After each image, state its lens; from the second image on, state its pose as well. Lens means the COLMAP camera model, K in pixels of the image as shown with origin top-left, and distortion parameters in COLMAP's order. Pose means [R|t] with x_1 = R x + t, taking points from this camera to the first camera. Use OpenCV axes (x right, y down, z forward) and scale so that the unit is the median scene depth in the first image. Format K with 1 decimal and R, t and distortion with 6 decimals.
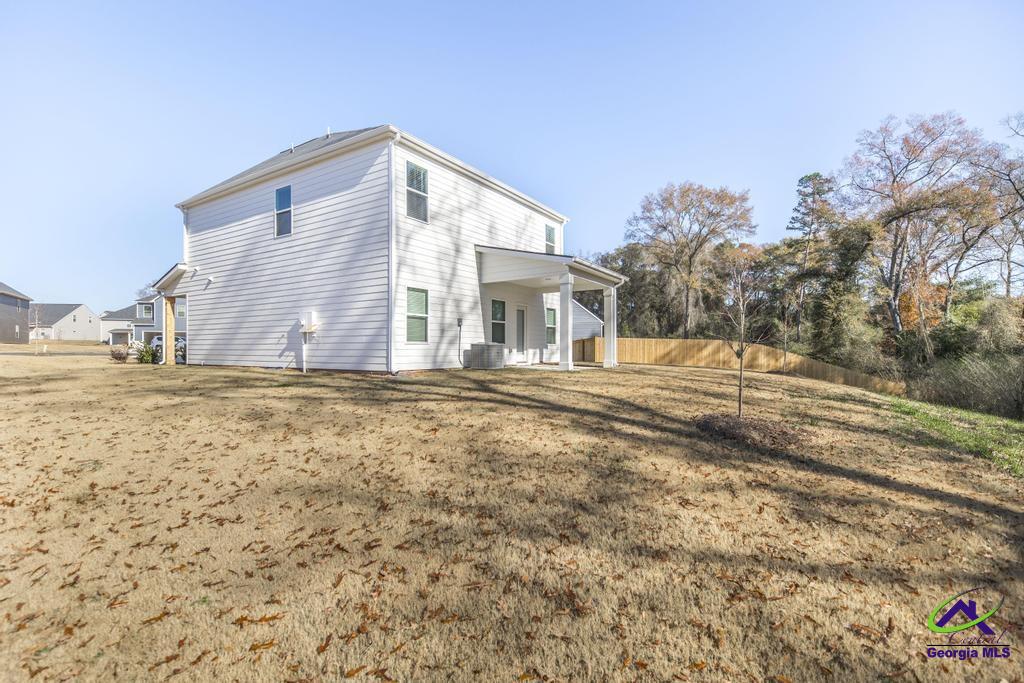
lens RADIAL K [[455.0, 0, 513.0], [0, 455.0, 343.9], [0, 0, 1]] dist [-0.000243, 0.001332]
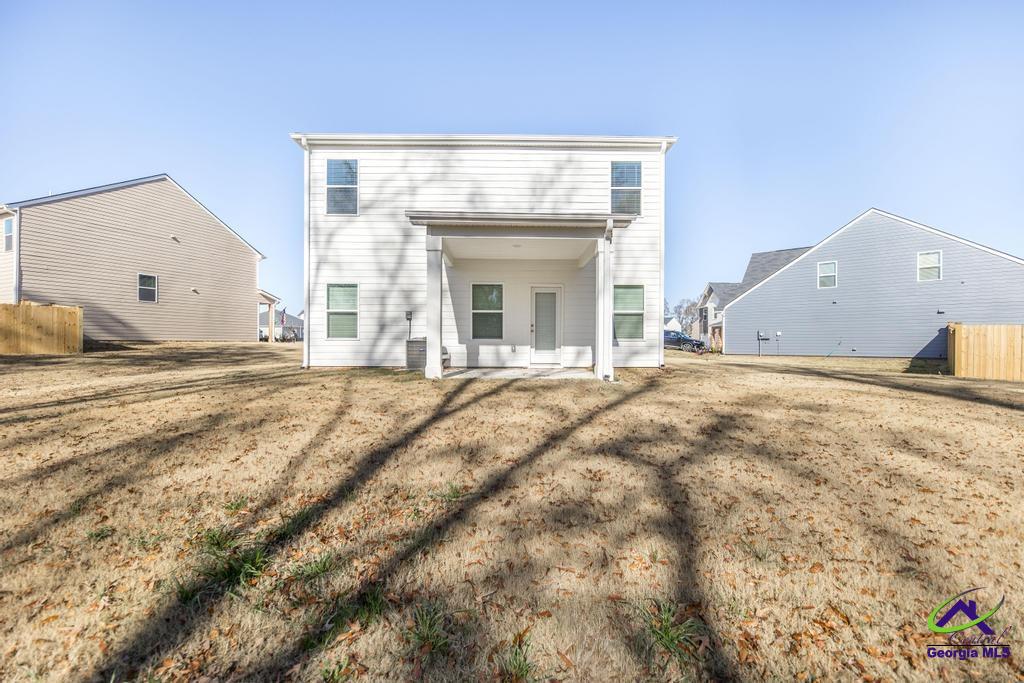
lens RADIAL K [[339.6, 0, 512.0], [0, 339.6, 344.9], [0, 0, 1]] dist [-0.000319, -0.000023]
pose [[0.557193, 0.001892, -0.830381, 0.575677], [0.002746, 0.999988, 0.004121, 0.008183], [0.830379, -0.004577, 0.557181, 0.843138]]
